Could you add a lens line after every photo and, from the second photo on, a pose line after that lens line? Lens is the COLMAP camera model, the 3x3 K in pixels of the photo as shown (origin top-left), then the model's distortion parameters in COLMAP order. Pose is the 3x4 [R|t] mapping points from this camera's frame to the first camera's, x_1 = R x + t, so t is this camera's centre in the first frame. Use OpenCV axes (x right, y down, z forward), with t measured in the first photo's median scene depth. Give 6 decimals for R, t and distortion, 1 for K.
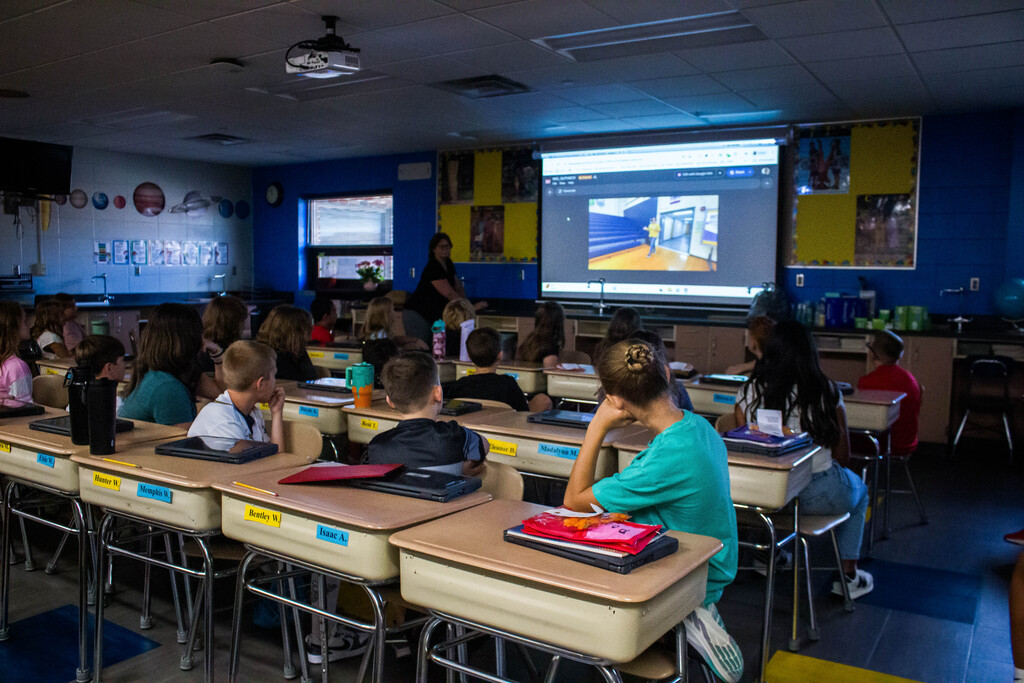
lens RADIAL K [[838.8, 0, 513.9], [0, 838.8, 350.5], [0, 0, 1]] dist [-0.136103, 0.085204]
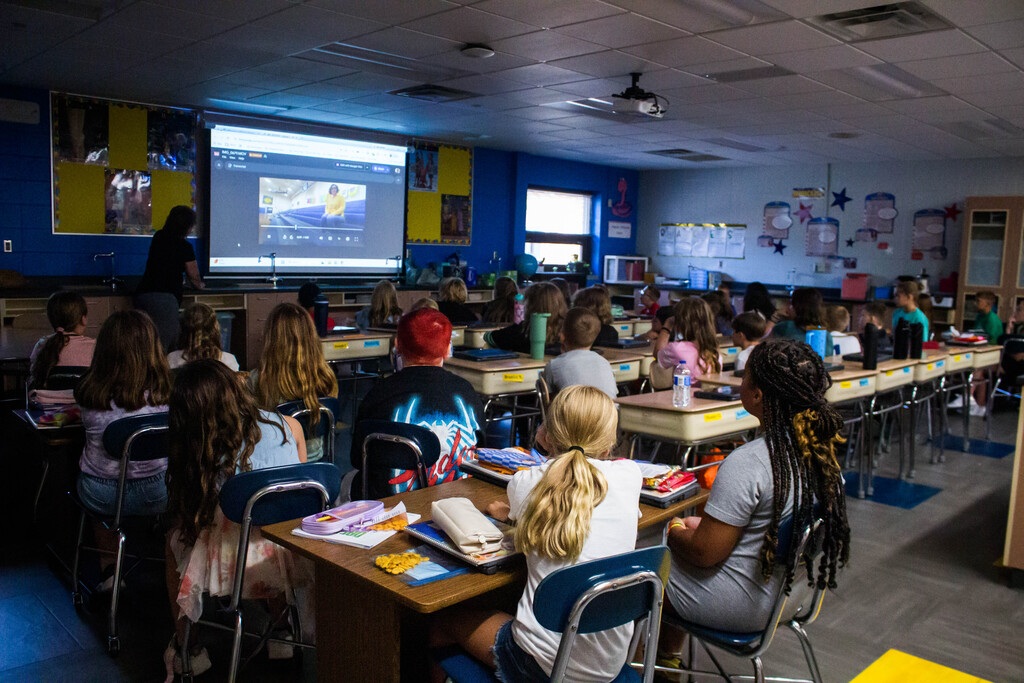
lens RADIAL K [[838.8, 0, 510.9], [0, 838.8, 340.1], [0, 0, 1]] dist [-0.136103, 0.085204]
pose [[0.233892, -0.109359, 0.966093, -0.899752], [0.063726, 0.993242, 0.097004, -0.062735], [-0.970172, 0.038877, 0.239281, 0.485771]]
